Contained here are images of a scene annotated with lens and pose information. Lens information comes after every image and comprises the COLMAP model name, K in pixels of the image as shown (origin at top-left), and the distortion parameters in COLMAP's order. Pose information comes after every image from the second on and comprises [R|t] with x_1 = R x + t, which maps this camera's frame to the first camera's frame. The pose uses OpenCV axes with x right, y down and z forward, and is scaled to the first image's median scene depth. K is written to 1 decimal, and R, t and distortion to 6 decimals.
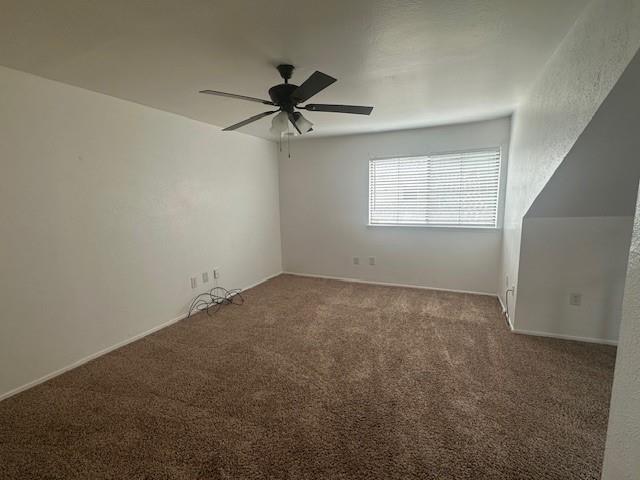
lens RADIAL K [[308.9, 0, 320.0], [0, 308.9, 240.0], [0, 0, 1]] dist [-0.000757, -0.000132]
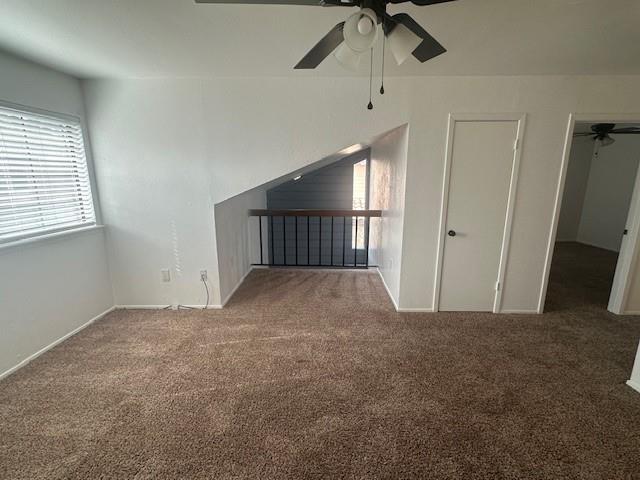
lens RADIAL K [[308.9, 0, 320.0], [0, 308.9, 240.0], [0, 0, 1]] dist [-0.000757, -0.000132]
pose [[-0.381699, -0.168397, 0.908817, -0.342099], [0.162791, 0.955644, 0.245445, -0.103416], [-0.909838, 0.241633, -0.337355, 0.783853]]
